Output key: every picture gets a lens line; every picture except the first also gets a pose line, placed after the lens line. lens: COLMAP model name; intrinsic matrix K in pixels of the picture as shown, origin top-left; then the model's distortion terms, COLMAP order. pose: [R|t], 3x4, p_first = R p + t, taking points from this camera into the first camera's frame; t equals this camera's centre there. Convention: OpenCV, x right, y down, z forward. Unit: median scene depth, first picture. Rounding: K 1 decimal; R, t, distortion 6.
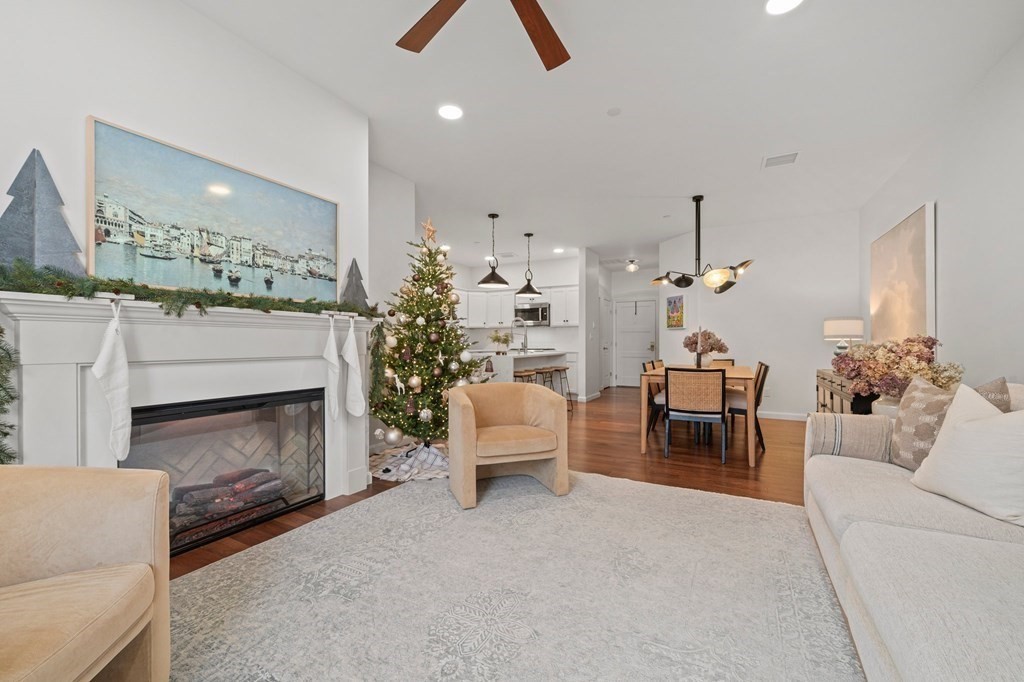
lens RADIAL K [[407.8, 0, 512.0], [0, 407.8, 341.0], [0, 0, 1]] dist [0.000221, 0.000012]
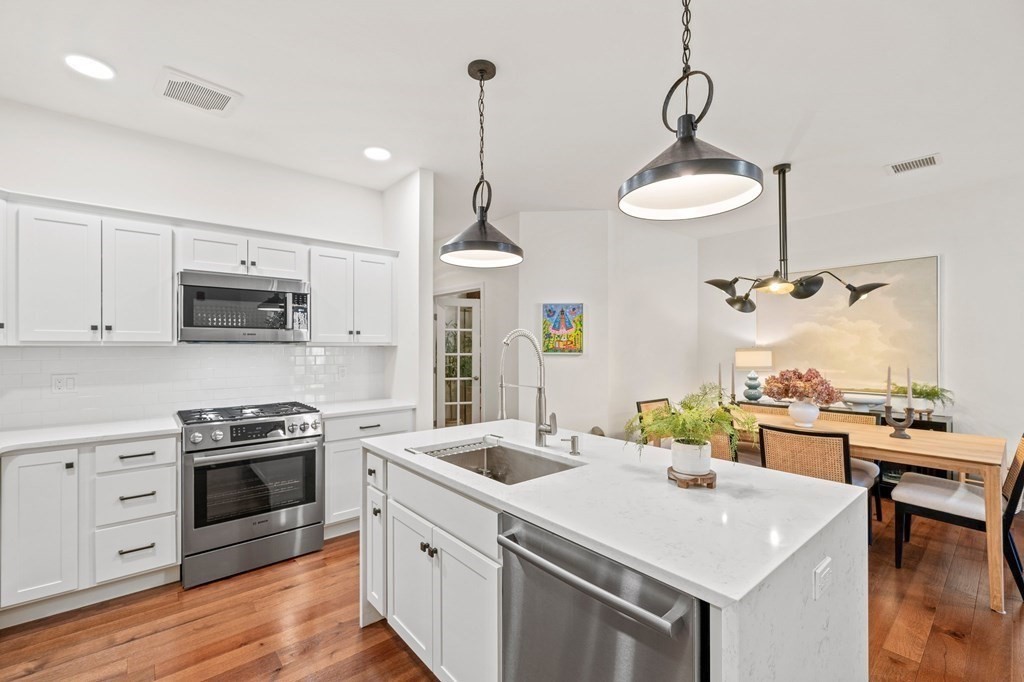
lens RADIAL K [[436.0, 0, 515.0], [0, 436.0, 344.6], [0, 0, 1]] dist [0.000286, 0.000189]
pose [[0.346256, 0.006146, 0.938120, -0.218117], [-0.001360, 0.999981, -0.006050, -0.034135], [-0.938139, 0.000819, 0.346258, 0.689484]]
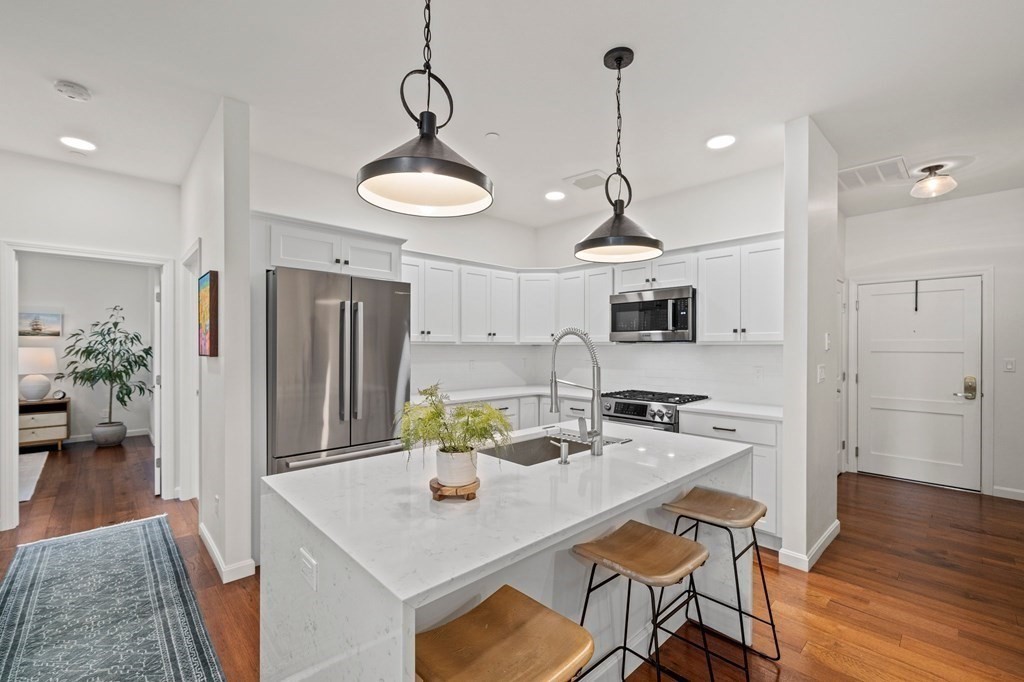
lens RADIAL K [[436.0, 0, 515.0], [0, 436.0, 344.6], [0, 0, 1]] dist [0.000286, 0.000189]
pose [[0.952153, 0.005678, -0.305570, 0.054924], [-0.005406, 0.999984, 0.001737, -0.034734], [0.305575, -0.000002, 0.952168, 0.530974]]
